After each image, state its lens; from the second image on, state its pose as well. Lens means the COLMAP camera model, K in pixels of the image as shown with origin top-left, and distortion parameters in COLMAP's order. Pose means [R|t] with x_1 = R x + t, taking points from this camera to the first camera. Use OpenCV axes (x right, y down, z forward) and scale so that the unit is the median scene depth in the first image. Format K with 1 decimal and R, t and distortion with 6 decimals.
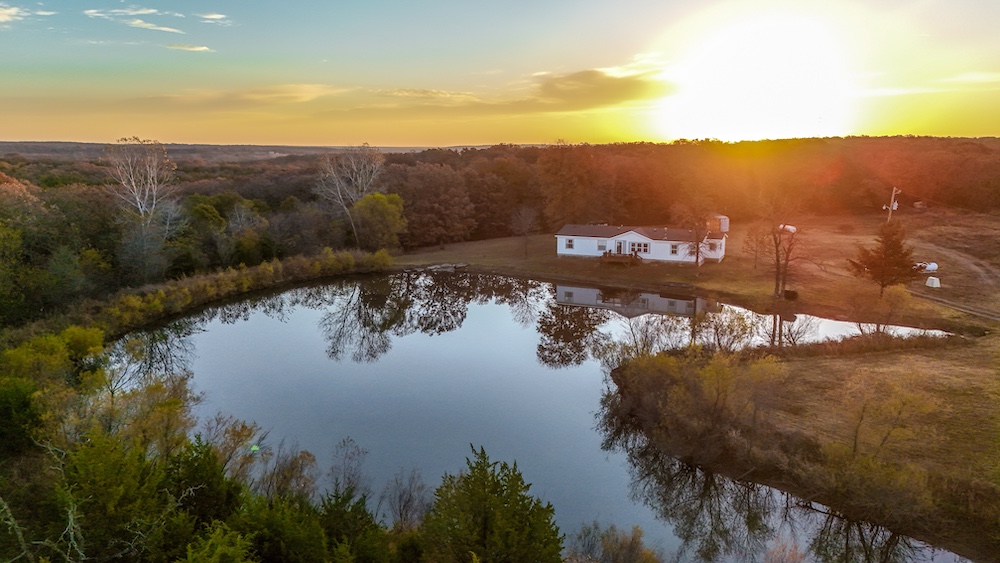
lens RADIAL K [[734.8, 0, 503.4], [0, 734.8, 273.3], [0, 0, 1]] dist [0.058518, -0.045435]
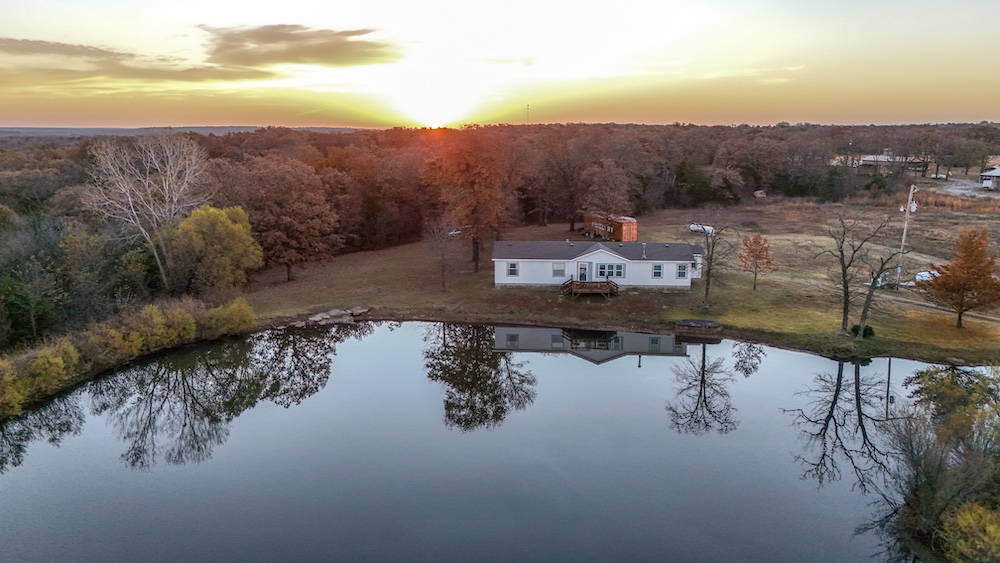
lens RADIAL K [[734.8, 0, 504.0], [0, 734.8, 279.4], [0, 0, 1]] dist [0.058518, -0.045435]
pose [[0.928990, -0.070144, 0.363397, -0.159218], [0.059623, 0.997415, 0.040104, -0.052588], [-0.365271, -0.015589, 0.930771, 0.288805]]
